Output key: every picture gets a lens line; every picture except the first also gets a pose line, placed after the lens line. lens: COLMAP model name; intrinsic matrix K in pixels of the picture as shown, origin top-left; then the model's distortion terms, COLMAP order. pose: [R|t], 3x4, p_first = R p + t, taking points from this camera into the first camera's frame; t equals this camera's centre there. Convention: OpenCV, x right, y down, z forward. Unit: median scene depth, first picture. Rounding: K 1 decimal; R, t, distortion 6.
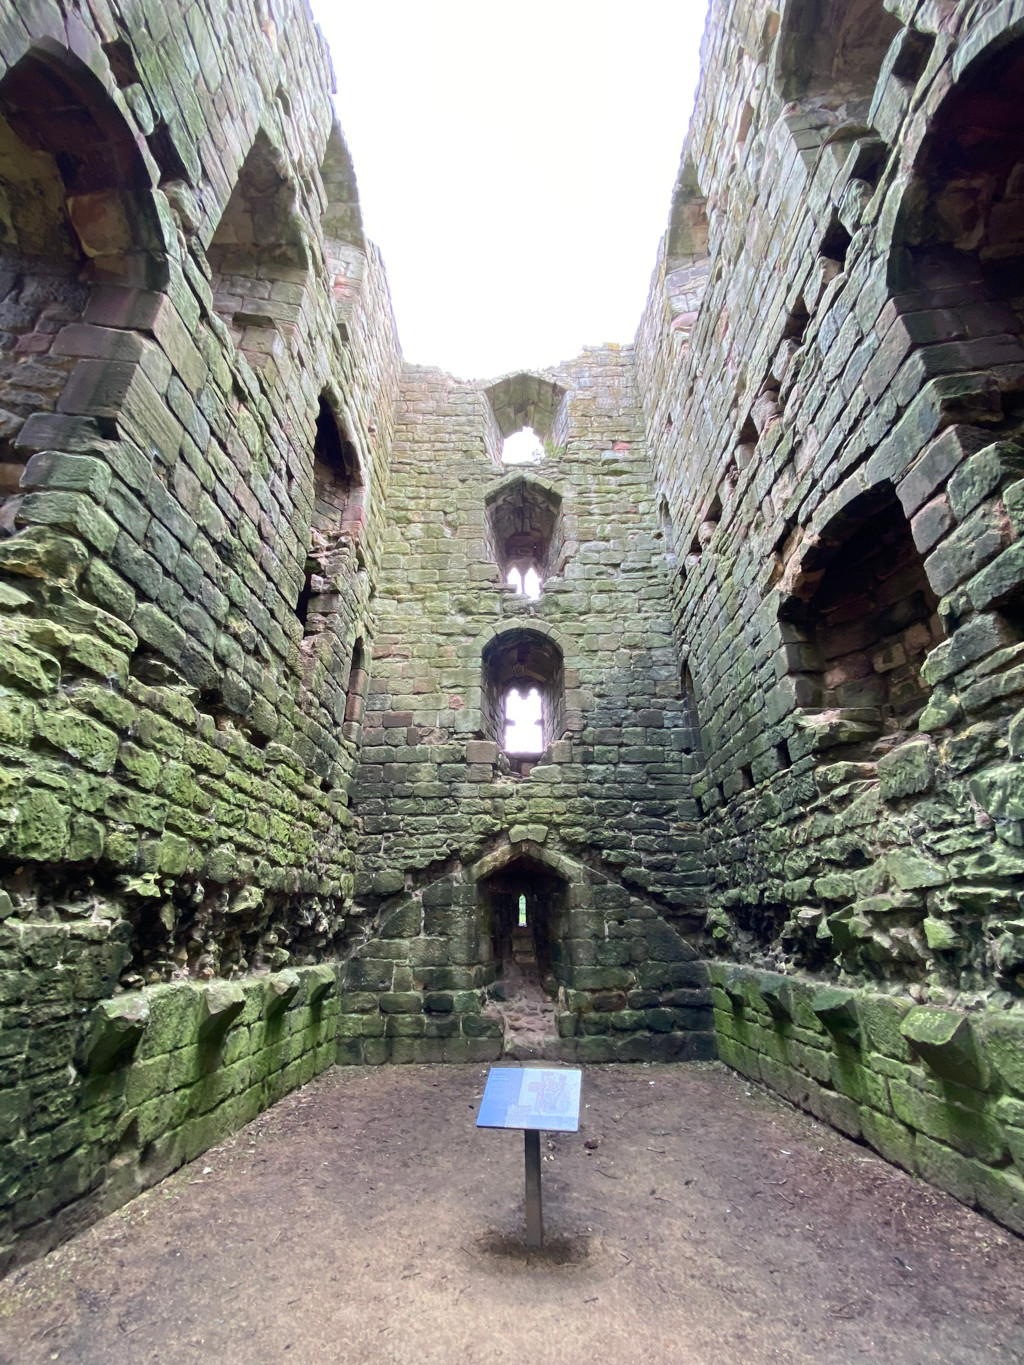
lens RADIAL K [[554.9, 0, 511.8], [0, 554.9, 660.1], [0, 0, 1]] dist [0.009830, -0.008930]
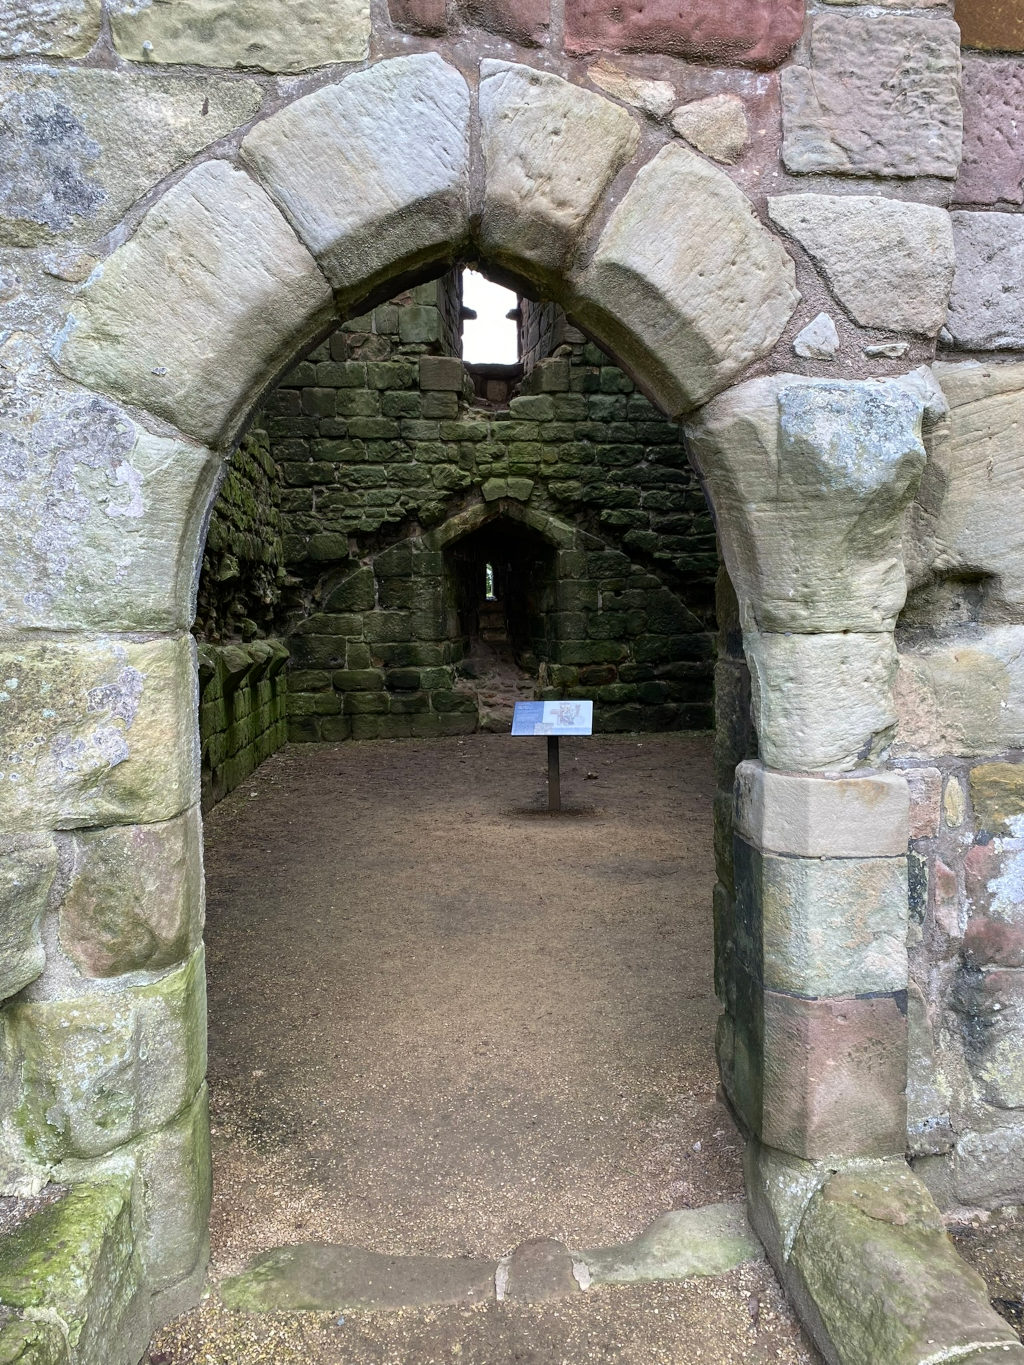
lens RADIAL K [[1049.7, 0, 520.7], [0, 1049.7, 683.7], [0, 0, 1]] dist [0.120050, -0.002631]
pose [[0.993515, -0.016386, 0.112516, -0.122154], [-0.041476, 0.869147, 0.492811, -0.171899], [-0.105868, -0.494282, 0.862831, -0.389682]]
